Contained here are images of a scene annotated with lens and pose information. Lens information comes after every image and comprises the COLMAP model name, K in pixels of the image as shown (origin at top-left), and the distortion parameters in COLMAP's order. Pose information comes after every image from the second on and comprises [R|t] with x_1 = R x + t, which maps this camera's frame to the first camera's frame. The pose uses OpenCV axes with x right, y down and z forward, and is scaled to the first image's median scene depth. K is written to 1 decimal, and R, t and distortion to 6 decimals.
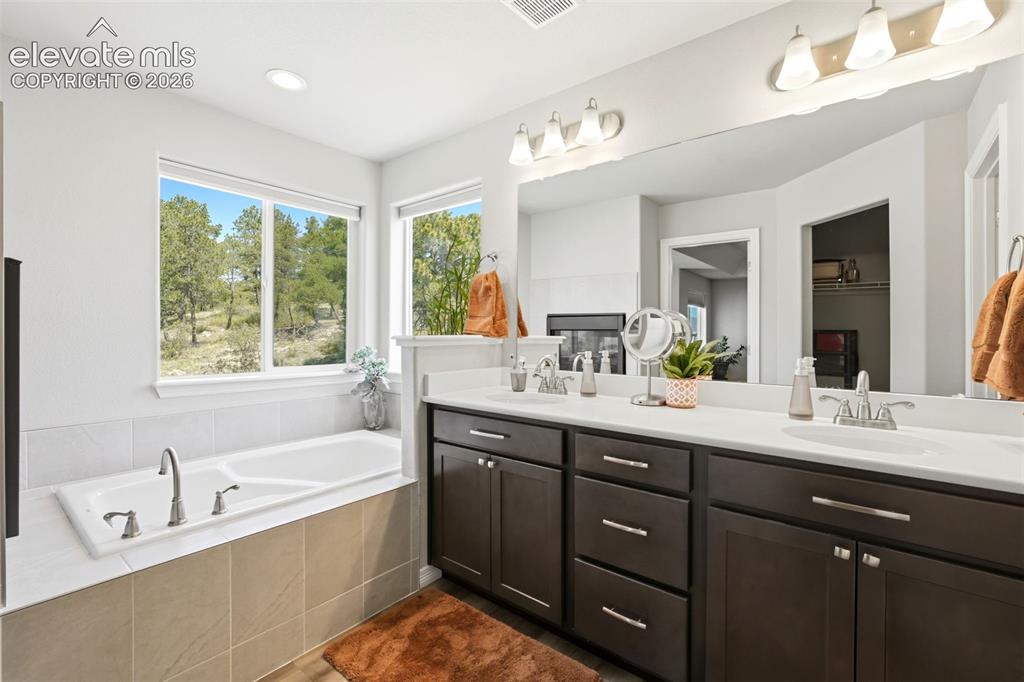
lens RADIAL K [[450.6, 0, 513.2], [0, 450.6, 343.7], [0, 0, 1]] dist [-0.005660, 0.000017]
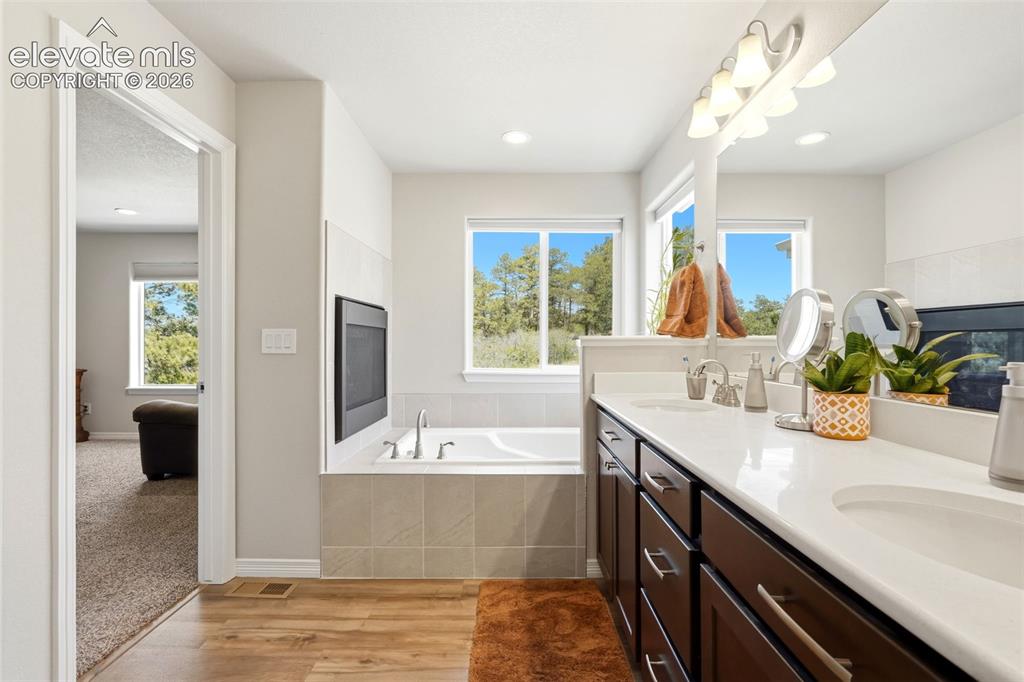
lens RADIAL K [[451.3, 0, 513.6], [0, 451.3, 351.6], [0, 0, 1]] dist [-0.001195, 0.000032]
pose [[0.629152, 0.007514, -0.777246, 0.540754], [-0.013813, 0.999903, -0.001515, 0.024217], [0.777159, 0.011690, 0.629195, 0.217651]]
